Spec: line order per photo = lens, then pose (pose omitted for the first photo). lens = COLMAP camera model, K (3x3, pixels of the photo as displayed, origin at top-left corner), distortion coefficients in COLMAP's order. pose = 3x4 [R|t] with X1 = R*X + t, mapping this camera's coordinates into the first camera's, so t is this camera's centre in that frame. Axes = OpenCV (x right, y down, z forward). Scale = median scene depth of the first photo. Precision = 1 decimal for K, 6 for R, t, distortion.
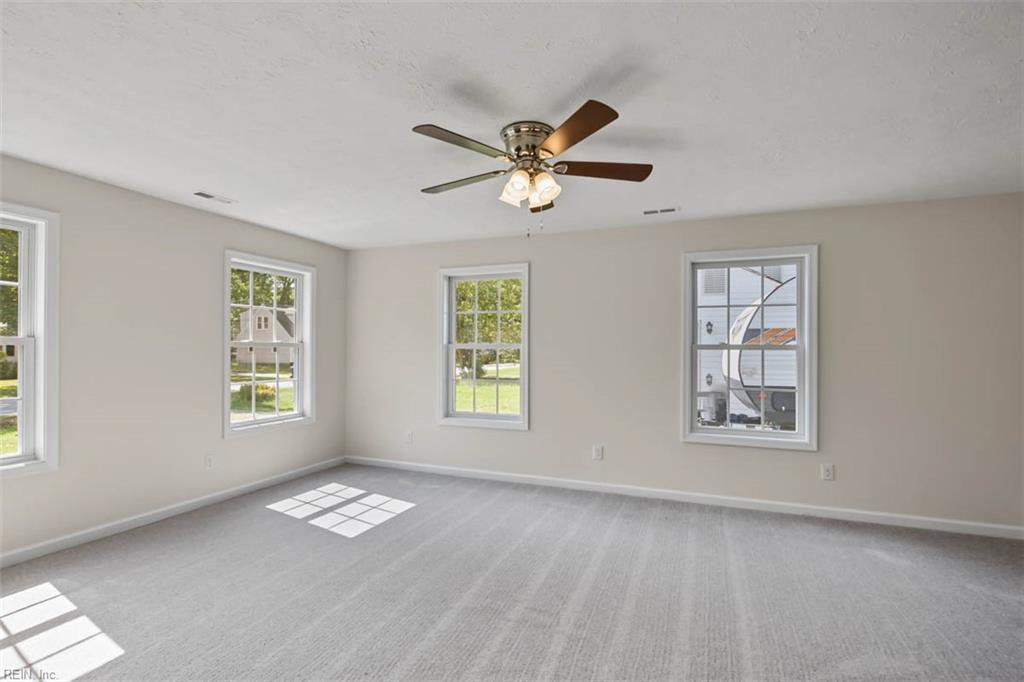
lens RADIAL K [[480.8, 0, 513.9], [0, 480.8, 341.5], [0, 0, 1]] dist [-0.004853, 0.001393]
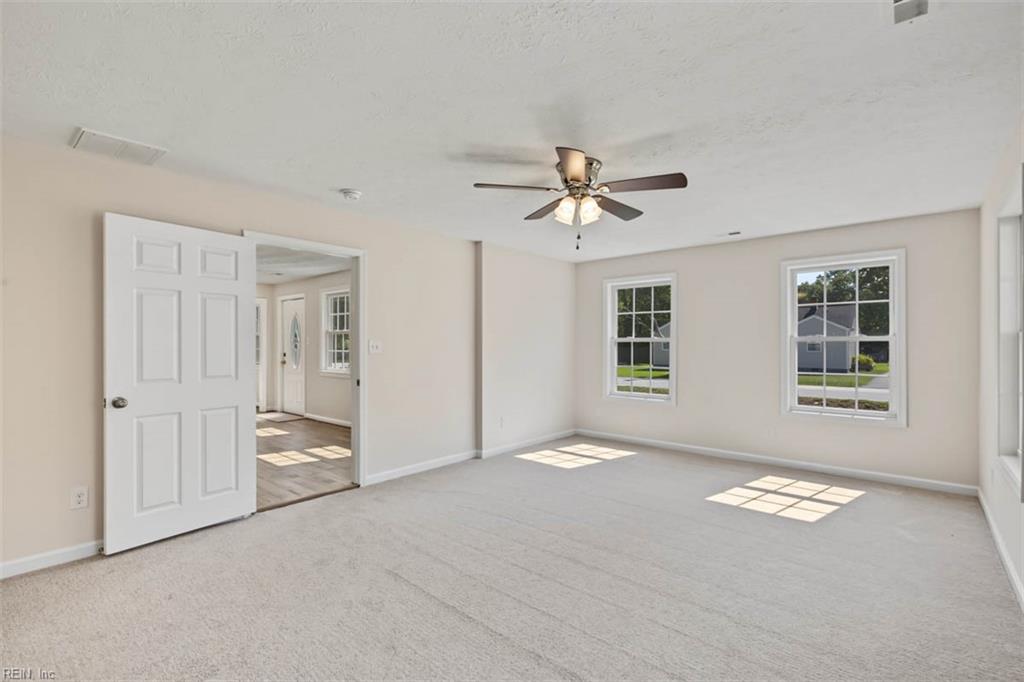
lens RADIAL K [[480.8, 0, 518.9], [0, 480.8, 342.1], [0, 0, 1]] dist [-0.004853, 0.001393]
pose [[-0.313718, -0.000399, -0.949516, 0.788077], [0.011447, 0.999926, -0.004202, 0.012185], [0.949447, -0.012188, -0.313691, 0.776089]]
